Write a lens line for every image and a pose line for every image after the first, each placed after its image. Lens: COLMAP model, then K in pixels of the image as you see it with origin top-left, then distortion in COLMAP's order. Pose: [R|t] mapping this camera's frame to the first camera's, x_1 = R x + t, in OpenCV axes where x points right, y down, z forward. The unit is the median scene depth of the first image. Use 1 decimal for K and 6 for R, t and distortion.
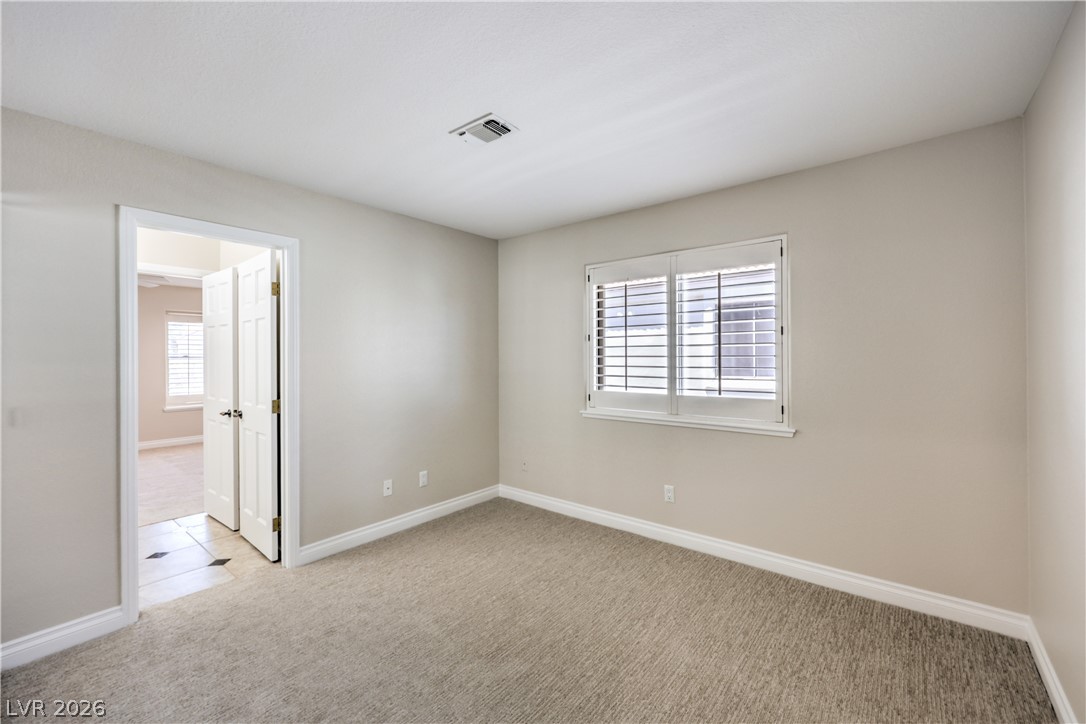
lens RADIAL K [[453.1, 0, 545.1], [0, 453.1, 358.1], [0, 0, 1]] dist [-0.000267, -0.000057]
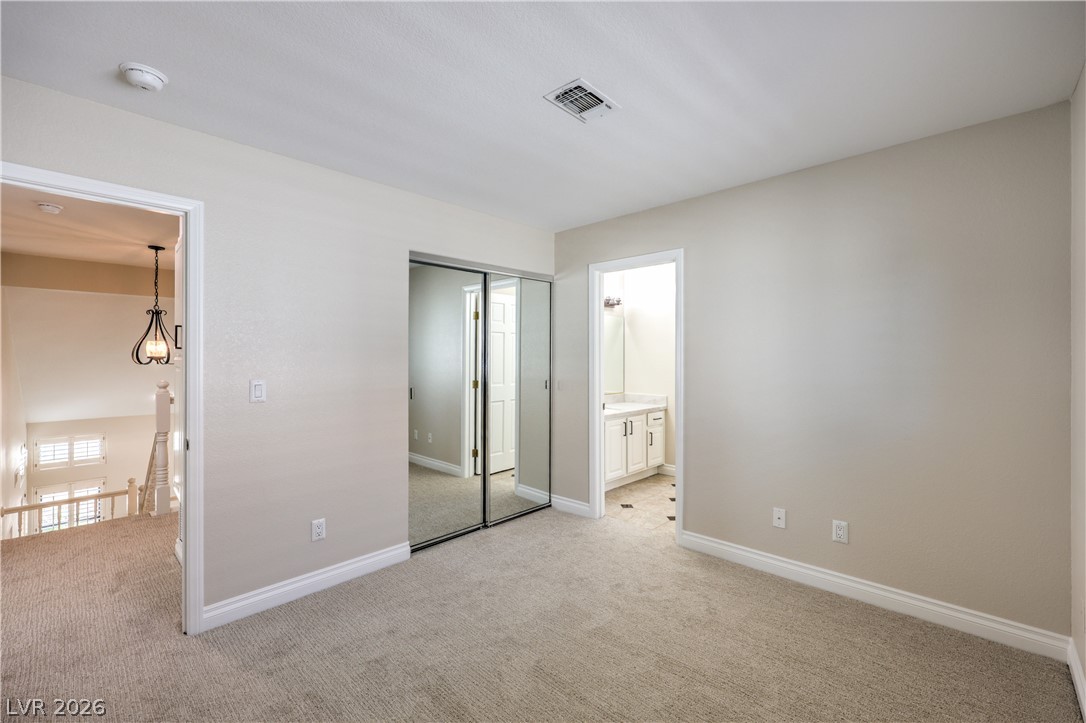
lens RADIAL K [[453.1, 0, 545.1], [0, 453.1, 357.6], [0, 0, 1]] dist [-0.000267, -0.000057]
pose [[-0.080960, 0.006539, -0.996696, 0.610127], [-0.003297, 0.999971, 0.006828, -0.005726], [0.996712, 0.003839, -0.080936, 0.799093]]
